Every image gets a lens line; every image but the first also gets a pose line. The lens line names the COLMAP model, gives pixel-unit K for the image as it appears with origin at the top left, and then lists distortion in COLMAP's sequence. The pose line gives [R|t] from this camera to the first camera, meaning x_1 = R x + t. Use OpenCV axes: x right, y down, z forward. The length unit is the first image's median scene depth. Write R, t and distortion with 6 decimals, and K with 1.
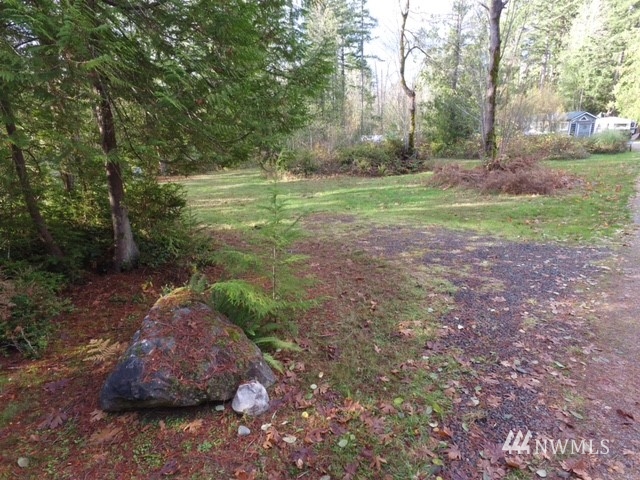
lens RADIAL K [[374.0, 0, 316.2], [0, 374.0, 241.6], [0, 0, 1]] dist [-0.004008, -0.000743]
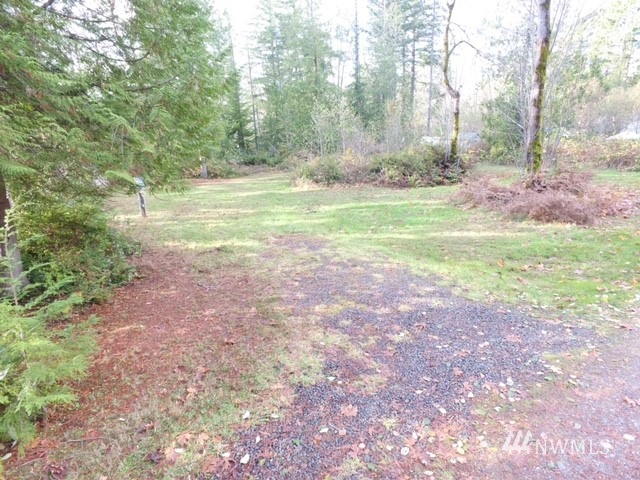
lens RADIAL K [[374.0, 0, 318.6], [0, 374.0, 239.7], [0, 0, 1]] dist [-0.004008, -0.000743]
pose [[0.978412, 0.057820, -0.198412, 0.143798], [-0.057122, 0.998324, 0.009244, -0.045203], [0.198614, 0.002290, 0.980075, 0.074780]]
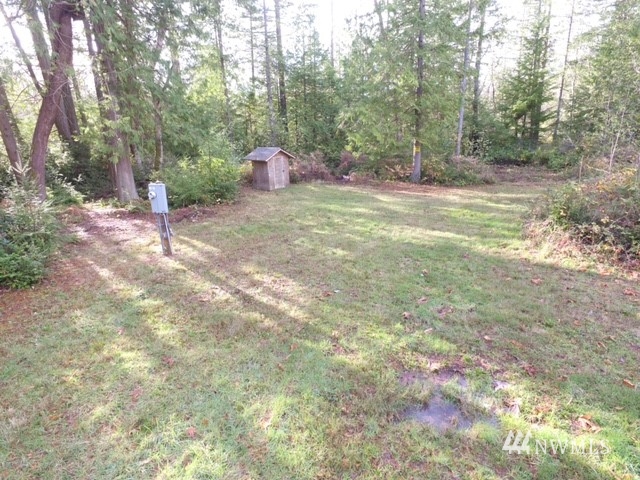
lens RADIAL K [[374.0, 0, 320.7], [0, 374.0, 239.0], [0, 0, 1]] dist [-0.004008, -0.000743]
pose [[0.552127, 0.257234, -0.793086, 0.080615], [-0.229952, 0.961305, 0.151709, -0.178536], [0.801422, 0.098609, 0.589914, 0.601568]]
